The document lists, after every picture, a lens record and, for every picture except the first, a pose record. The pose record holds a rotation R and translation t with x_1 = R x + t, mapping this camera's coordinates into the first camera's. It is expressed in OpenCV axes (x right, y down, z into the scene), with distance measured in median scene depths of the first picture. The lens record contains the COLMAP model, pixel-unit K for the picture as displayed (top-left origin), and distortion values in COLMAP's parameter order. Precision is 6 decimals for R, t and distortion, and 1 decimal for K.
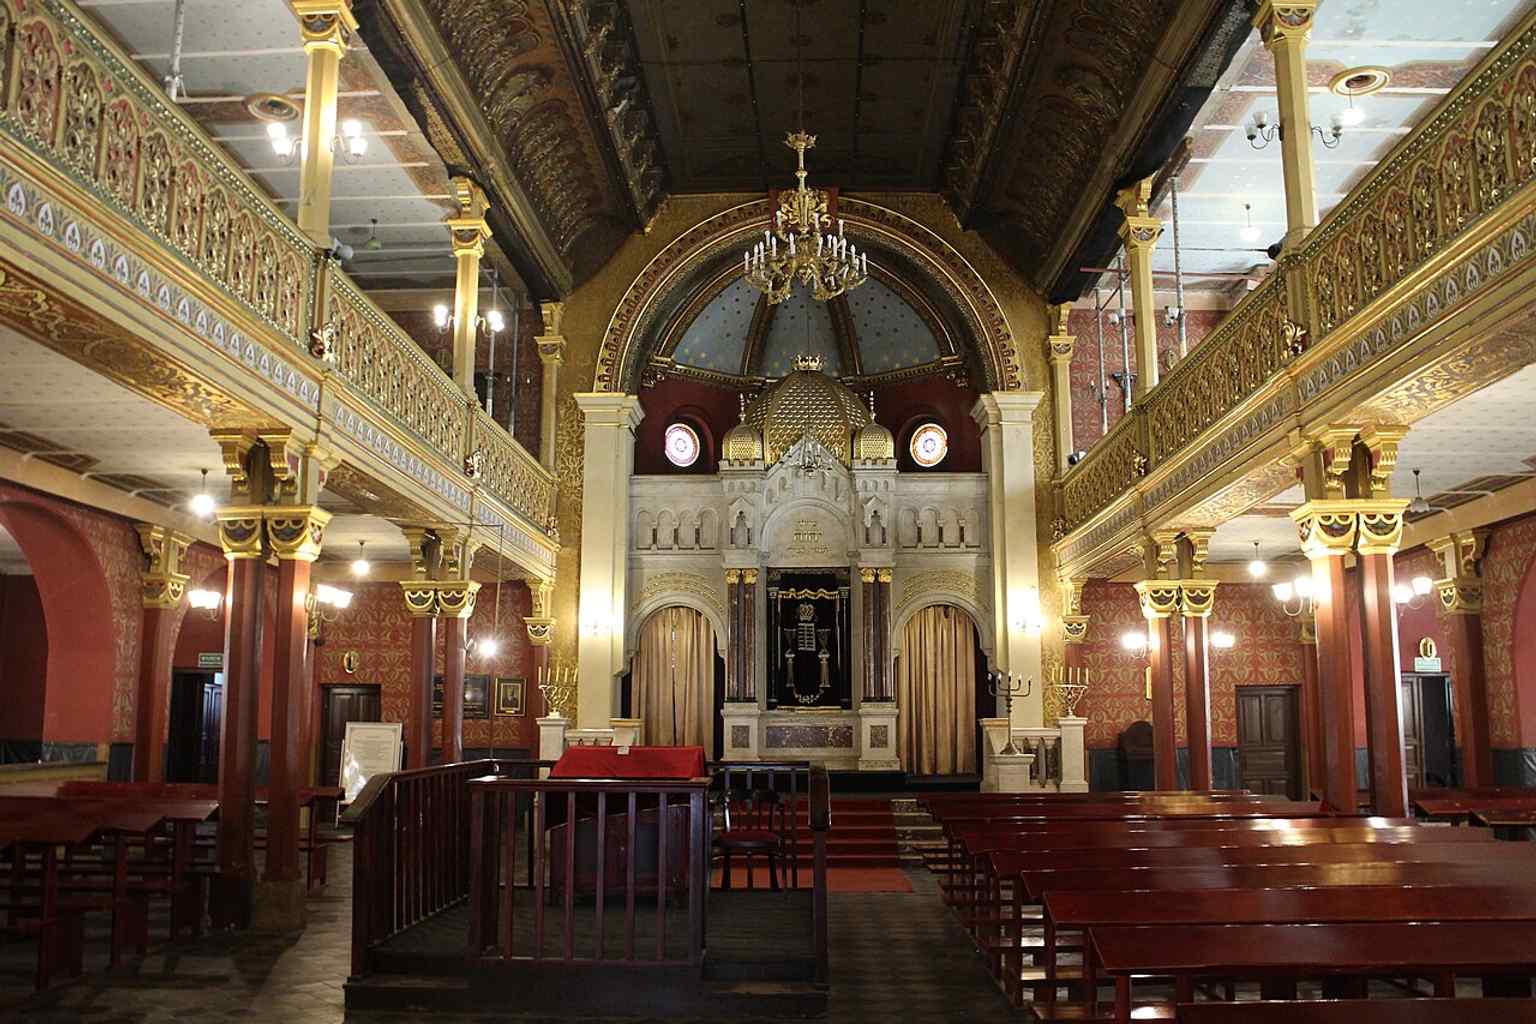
lens RADIAL K [[1228.1, 0, 769.7], [0, 1228.1, 538.1], [0, 0, 1]] dist [-0.171302, 0.108544]
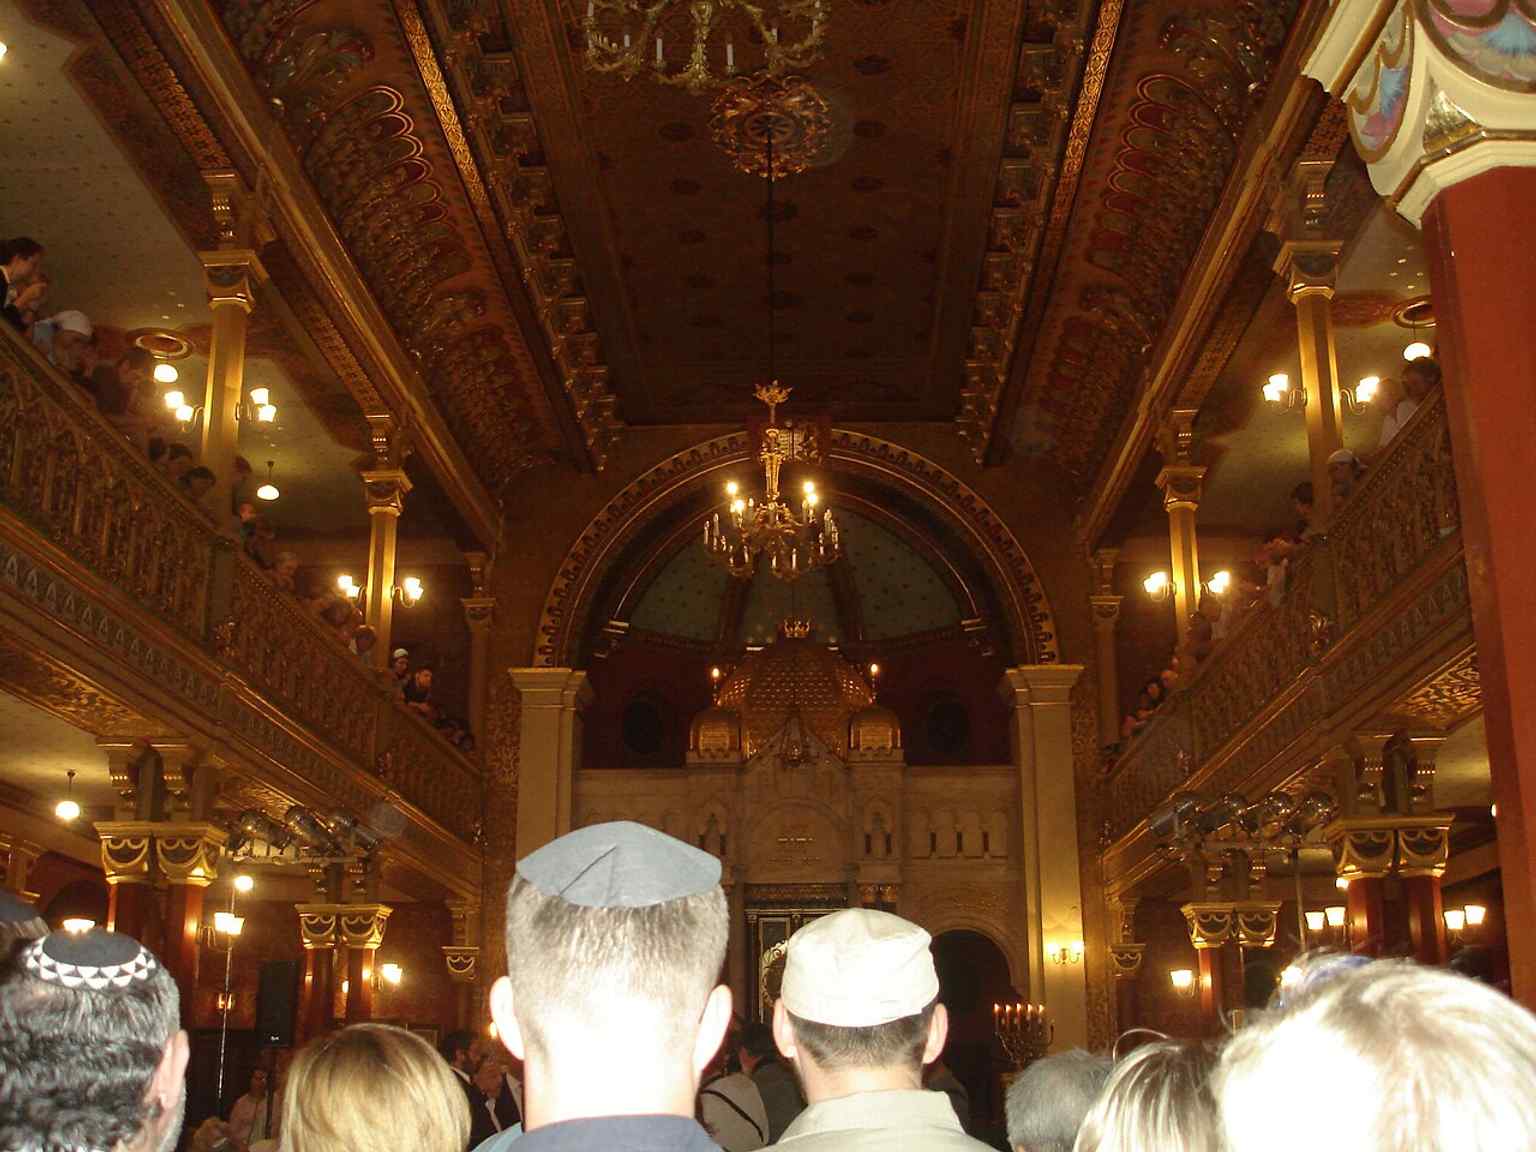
lens RADIAL K [[1696.6, 0, 768.0], [0, 1696.6, 576.0], [0, 0, 1]] dist [-0.086786, -0.094821]
pose [[0.999971, -0.002534, -0.007211, 0.027389], [0.001457, 0.989348, -0.145561, -0.018172], [0.007503, 0.145546, 0.989323, -0.163855]]
